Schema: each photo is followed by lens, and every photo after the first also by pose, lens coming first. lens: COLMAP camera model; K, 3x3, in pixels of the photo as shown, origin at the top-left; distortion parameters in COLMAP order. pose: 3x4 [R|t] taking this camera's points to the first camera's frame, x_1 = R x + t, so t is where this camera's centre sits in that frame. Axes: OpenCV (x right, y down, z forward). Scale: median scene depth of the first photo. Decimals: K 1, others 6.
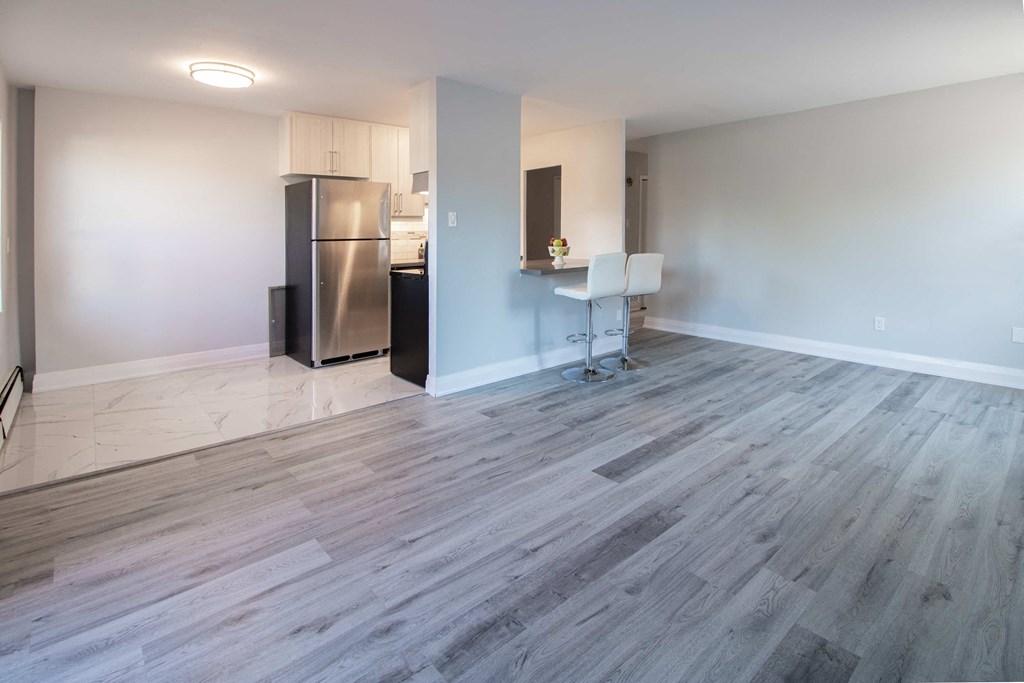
lens RADIAL K [[464.9, 0, 523.2], [0, 464.9, 342.5], [0, 0, 1]] dist [-0.011208, 0.000312]
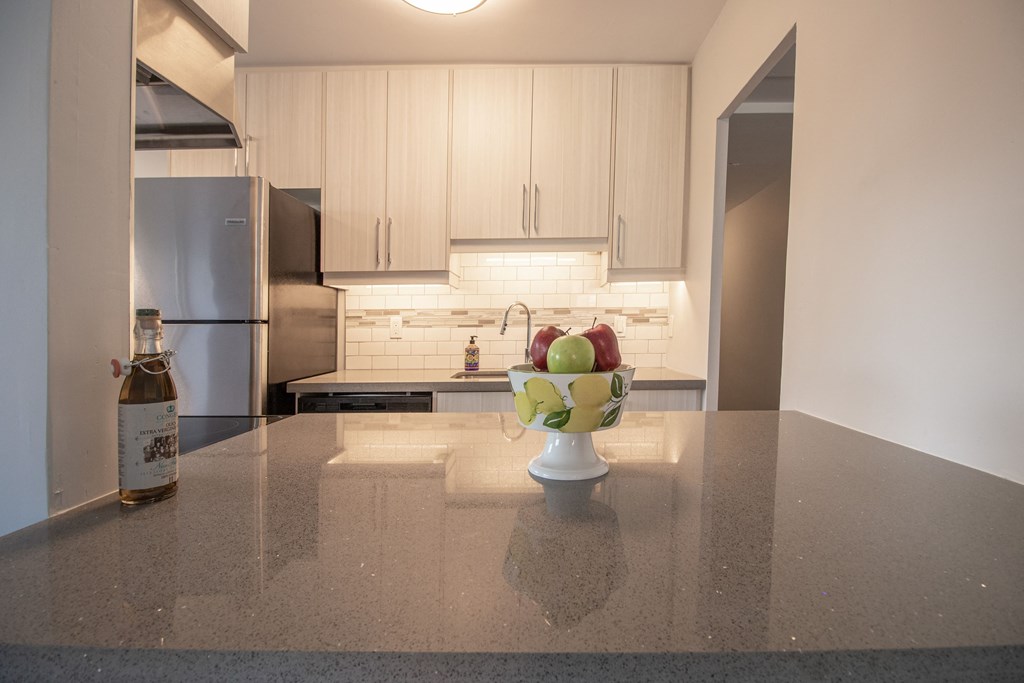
lens RADIAL K [[464.9, 0, 523.2], [0, 464.9, 342.5], [0, 0, 1]] dist [-0.011208, 0.000312]
pose [[0.760621, 0.020719, -0.648866, 0.094180], [-0.146746, 0.979108, -0.140756, -0.163849], [0.632393, 0.202280, 0.747771, 0.754971]]
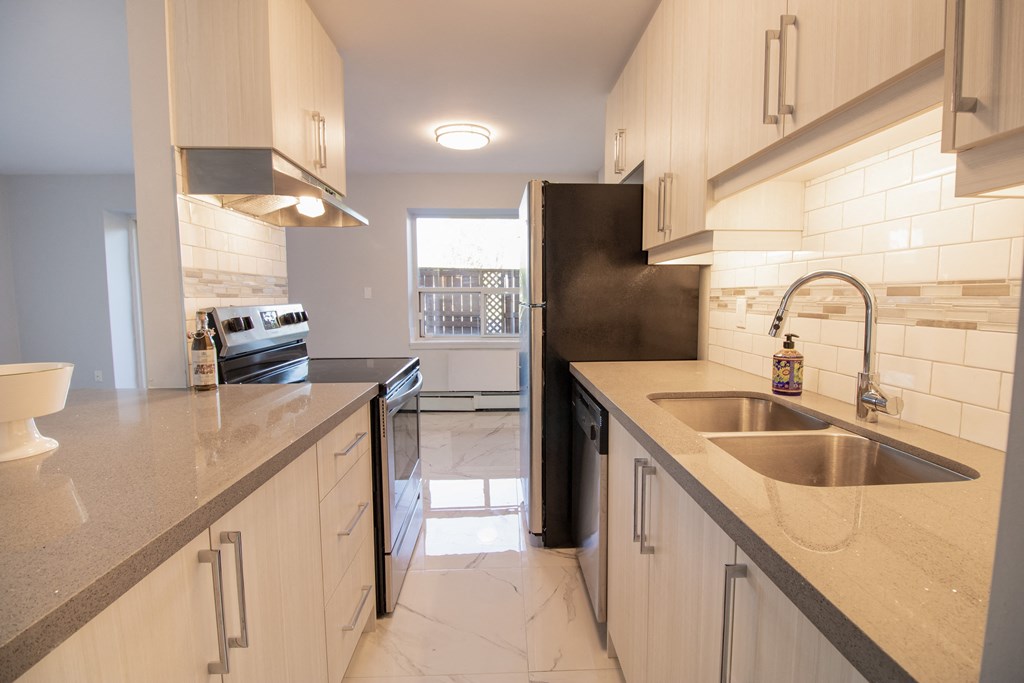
lens RADIAL K [[464.9, 0, 523.2], [0, 464.9, 342.5], [0, 0, 1]] dist [-0.011208, 0.000312]
pose [[-0.609070, 0.088430, -0.788172, 0.051268], [-0.174392, 0.954512, 0.241856, -0.262333], [0.773706, 0.284758, -0.565943, 1.107222]]
